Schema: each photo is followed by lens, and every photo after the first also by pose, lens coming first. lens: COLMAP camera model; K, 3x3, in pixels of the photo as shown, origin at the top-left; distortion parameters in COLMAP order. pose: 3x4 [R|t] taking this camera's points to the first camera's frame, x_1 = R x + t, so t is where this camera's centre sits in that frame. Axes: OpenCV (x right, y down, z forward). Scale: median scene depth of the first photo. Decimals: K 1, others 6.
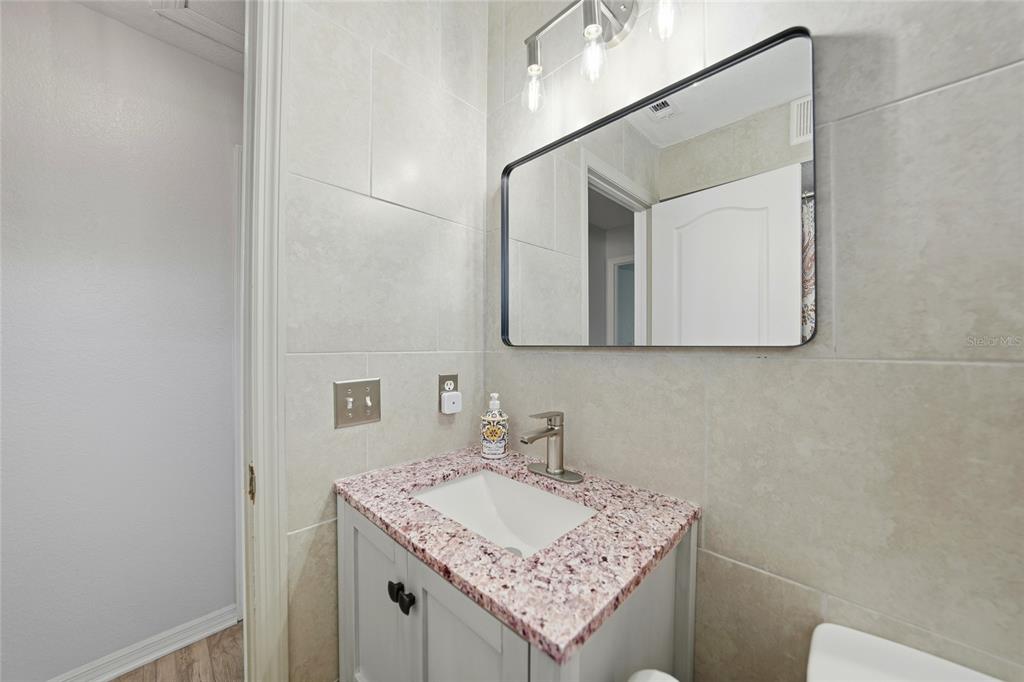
lens RADIAL K [[361.4, 0, 512.0], [0, 361.4, 341.0], [0, 0, 1]] dist [-0.009323, 0.000342]
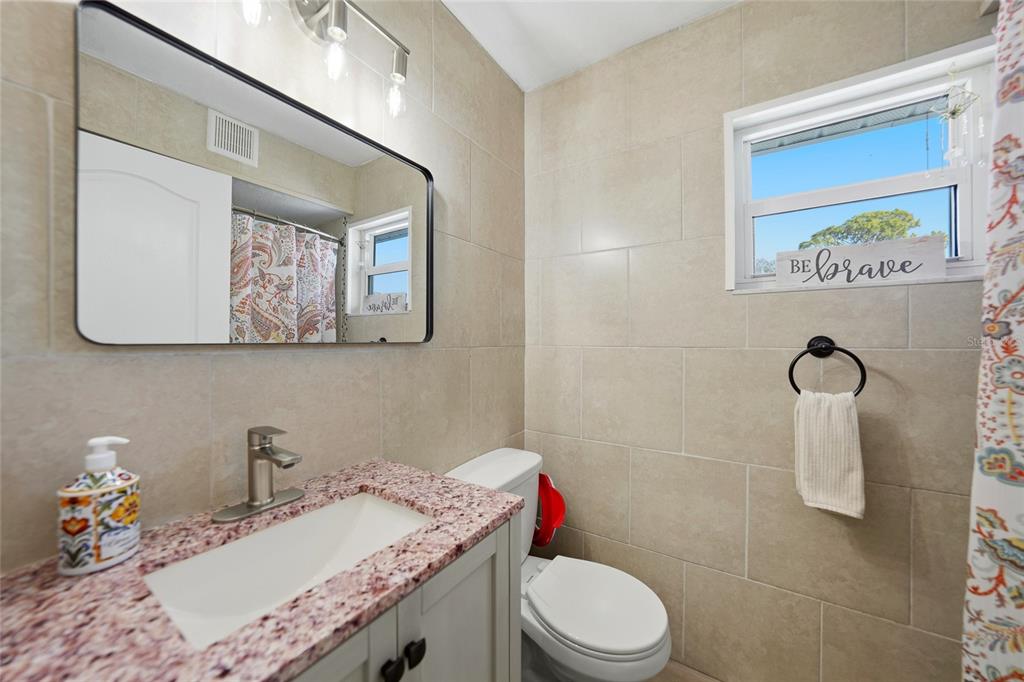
lens RADIAL K [[361.4, 0, 512.0], [0, 361.4, 341.0], [0, 0, 1]] dist [-0.009323, 0.000342]
pose [[-0.197024, 0.002986, 0.980394, -0.975137], [-0.008906, 0.999949, -0.004836, 0.010801], [-0.980358, -0.009684, -0.196987, 0.805797]]
